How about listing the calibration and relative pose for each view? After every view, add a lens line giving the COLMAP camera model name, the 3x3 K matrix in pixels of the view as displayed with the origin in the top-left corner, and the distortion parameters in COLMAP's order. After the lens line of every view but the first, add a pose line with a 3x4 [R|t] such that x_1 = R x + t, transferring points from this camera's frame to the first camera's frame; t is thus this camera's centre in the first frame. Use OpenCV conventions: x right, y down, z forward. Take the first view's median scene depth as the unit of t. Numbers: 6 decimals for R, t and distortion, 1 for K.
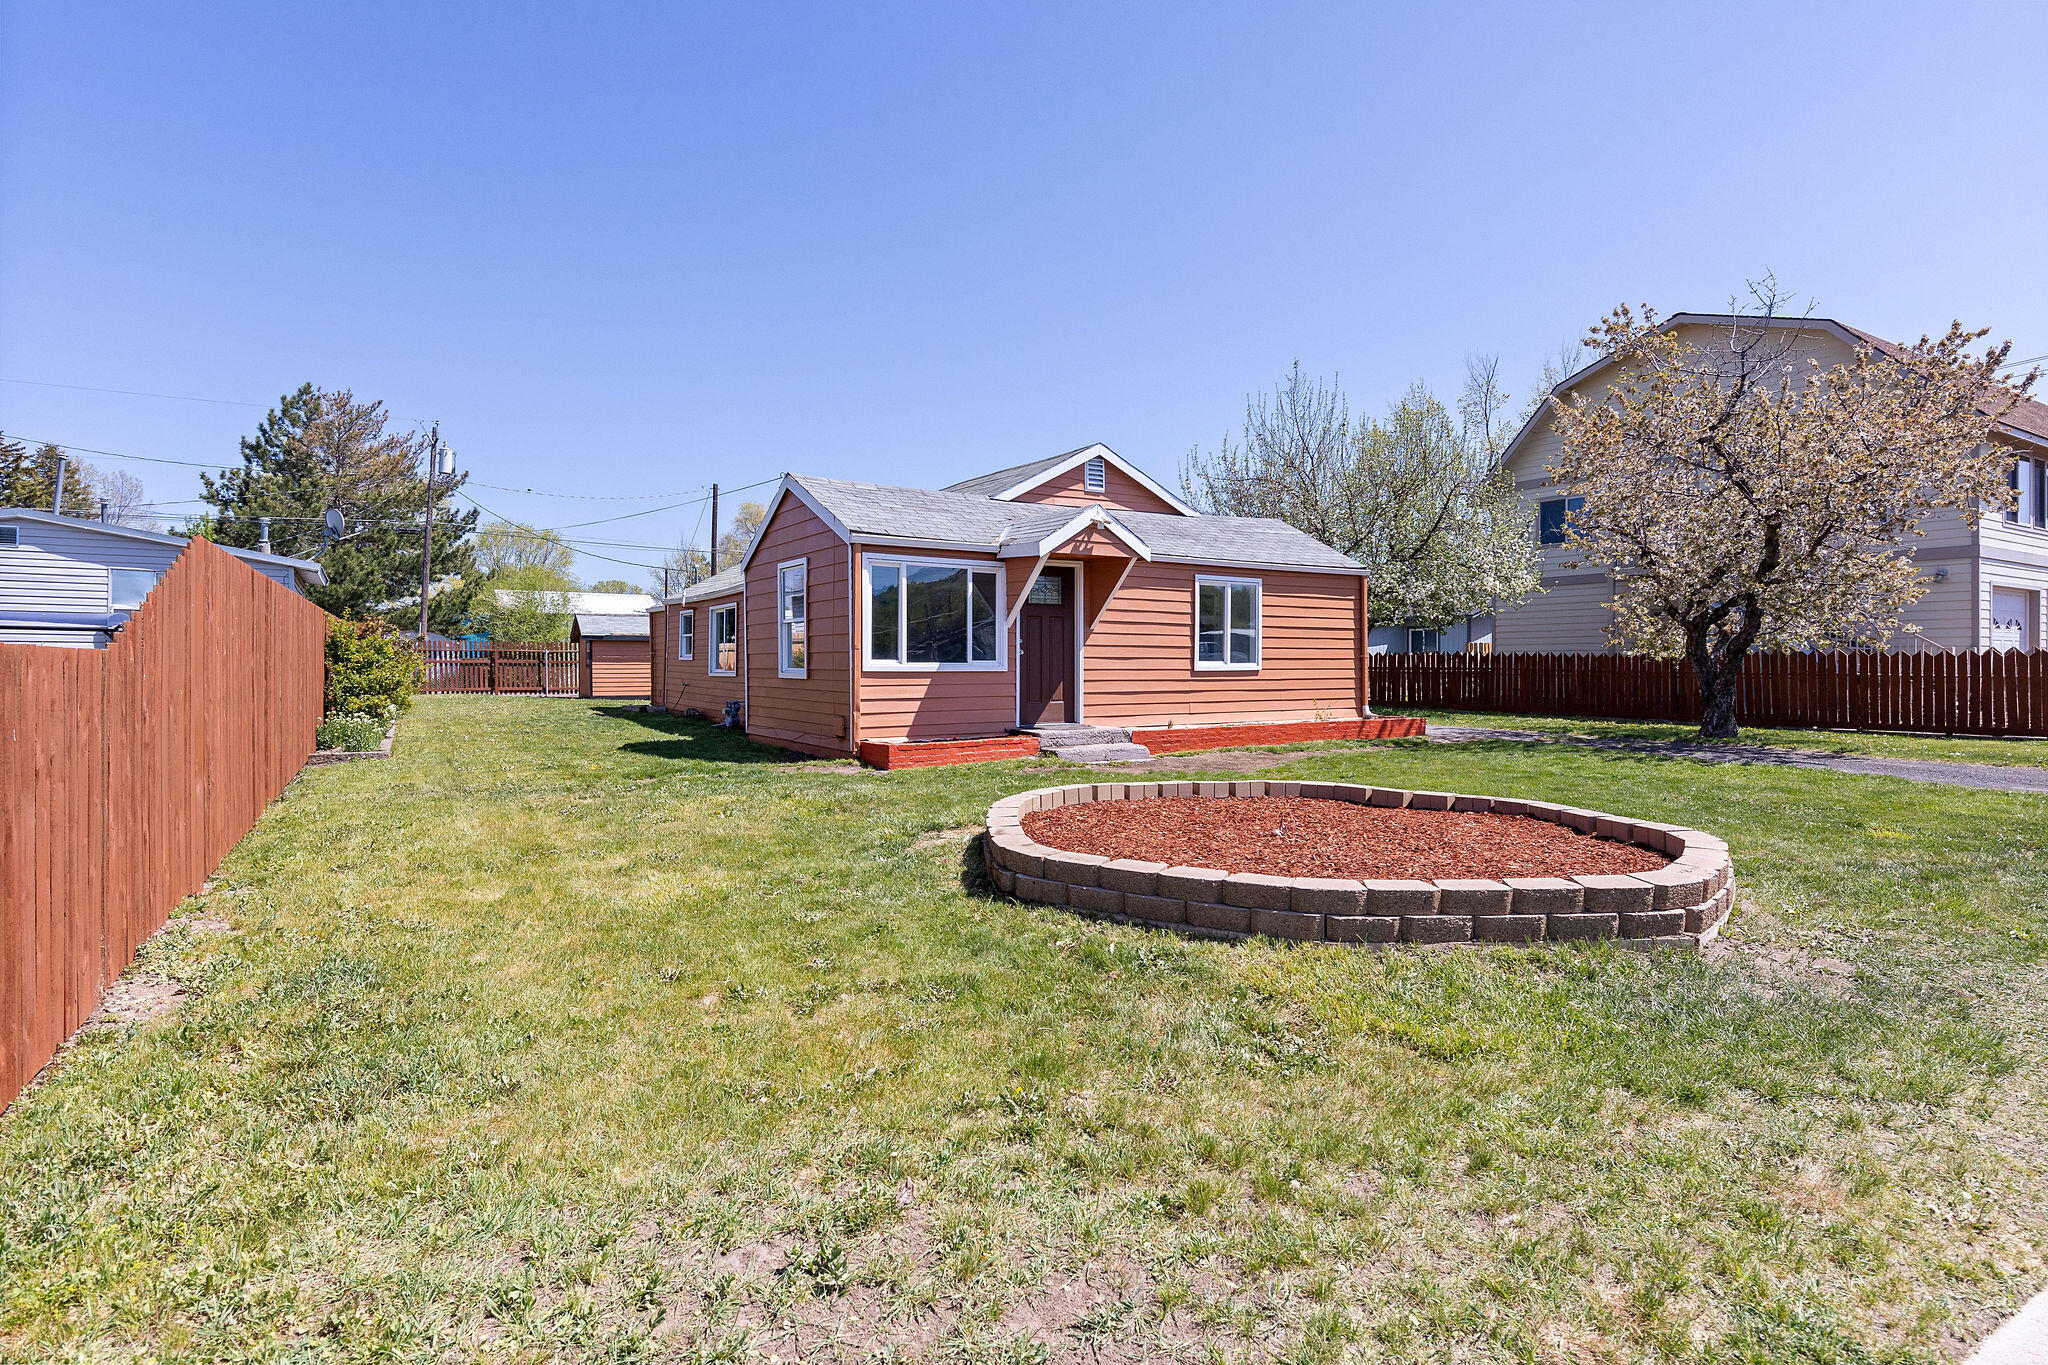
lens RADIAL K [[1074.2, 0, 1025.0], [0, 1074.2, 679.2], [0, 0, 1]] dist [-0.000716, -0.000117]
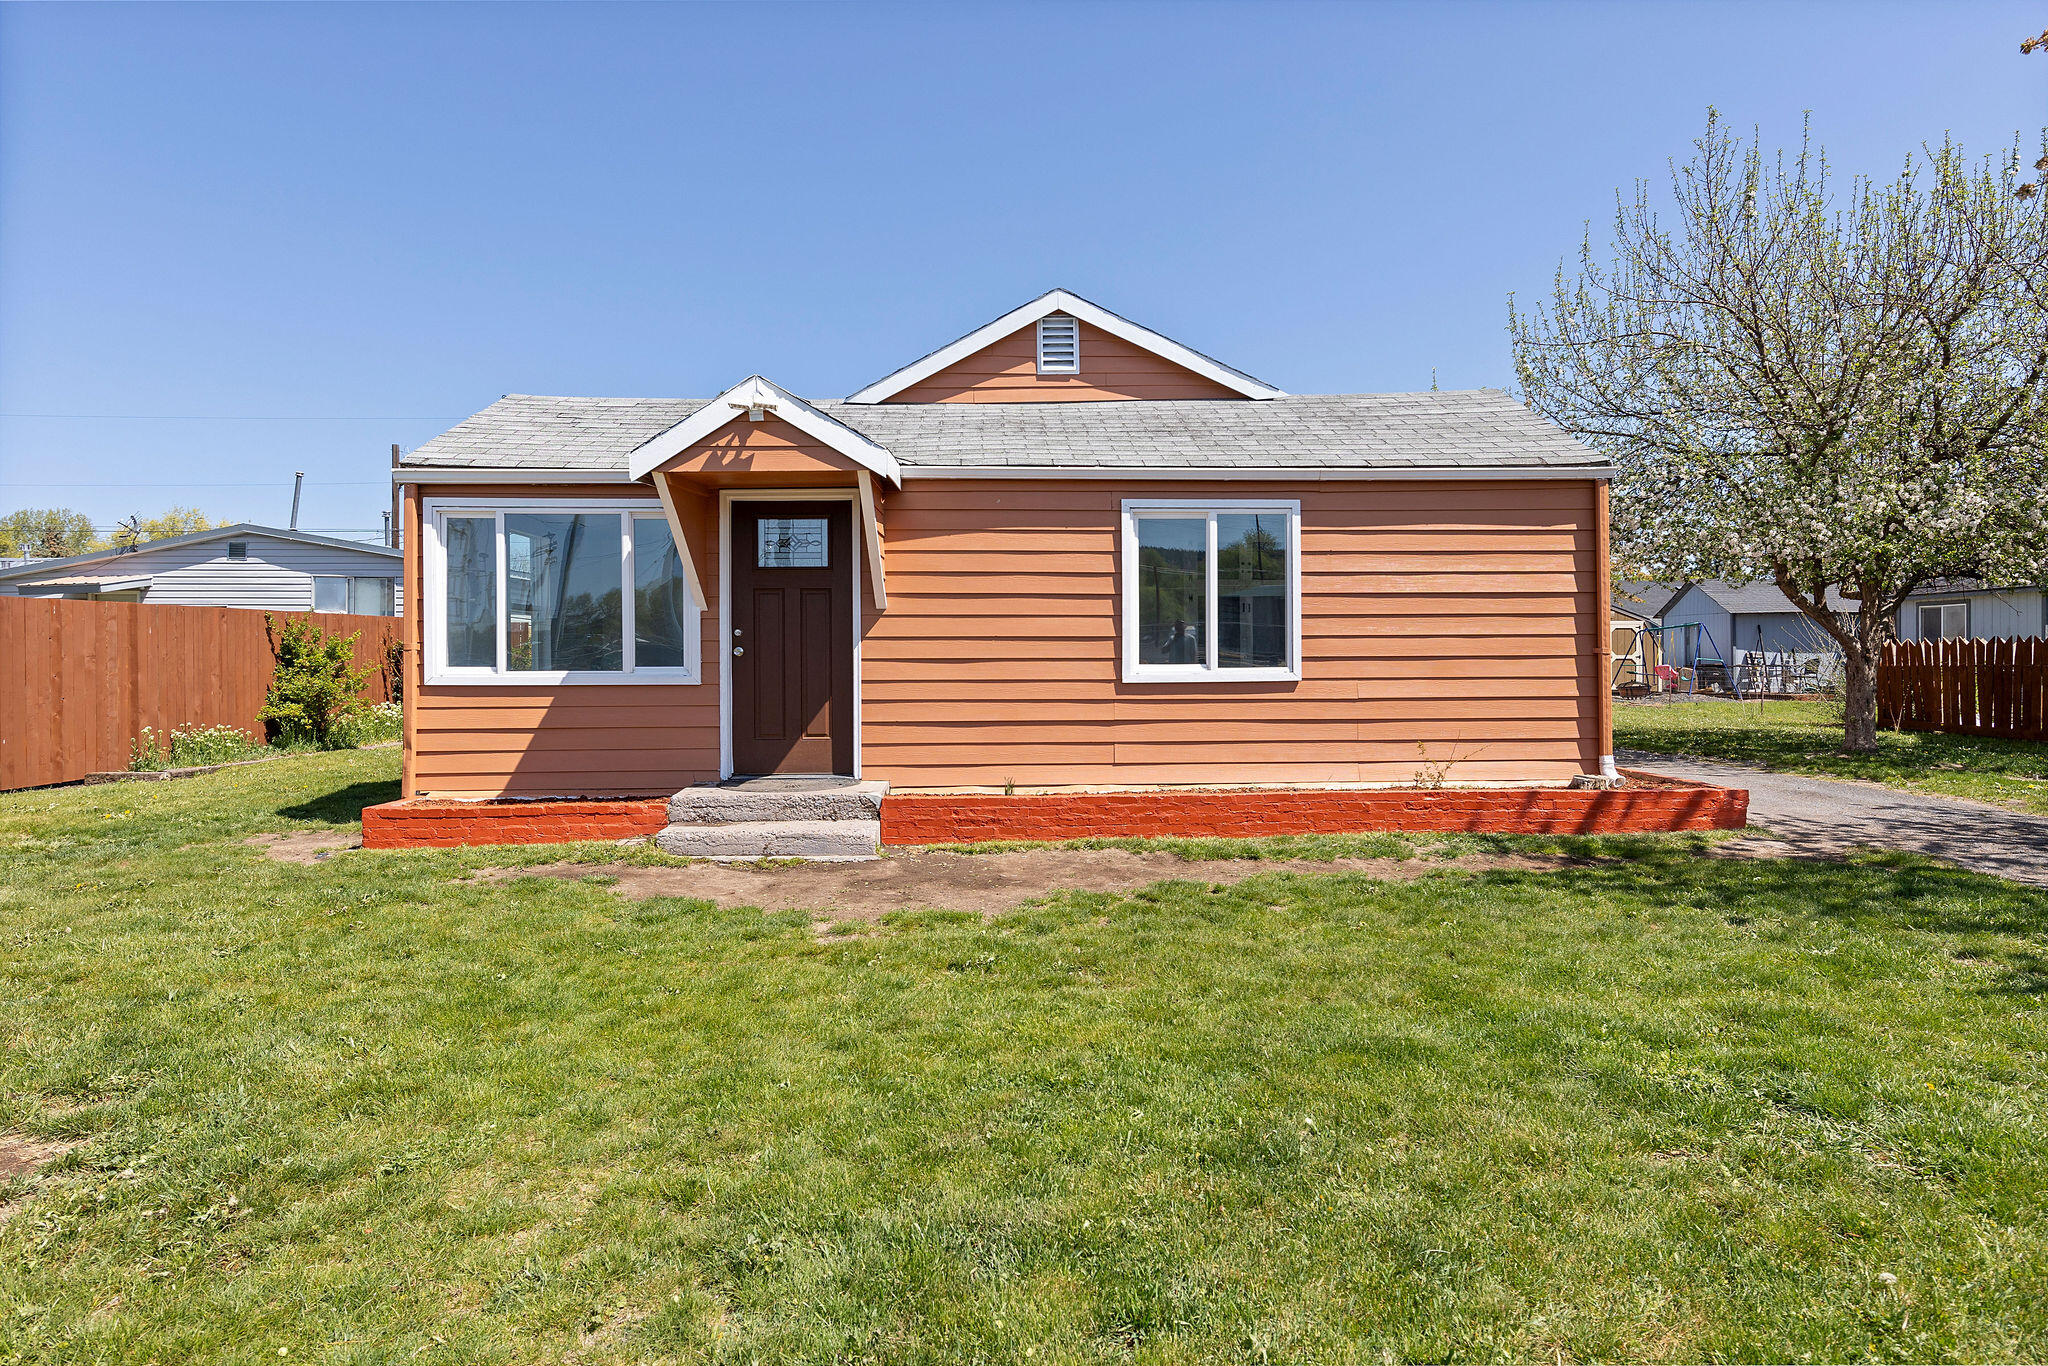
lens RADIAL K [[1149.5, 0, 1023.1], [0, 1149.5, 674.0], [0, 0, 1]] dist [-0.005188, -0.000814]
pose [[0.850424, 0.003049, -0.526090, 0.435840], [-0.002103, 0.999995, 0.002397, -0.014239], [0.526094, -0.000932, 0.850426, 0.525507]]
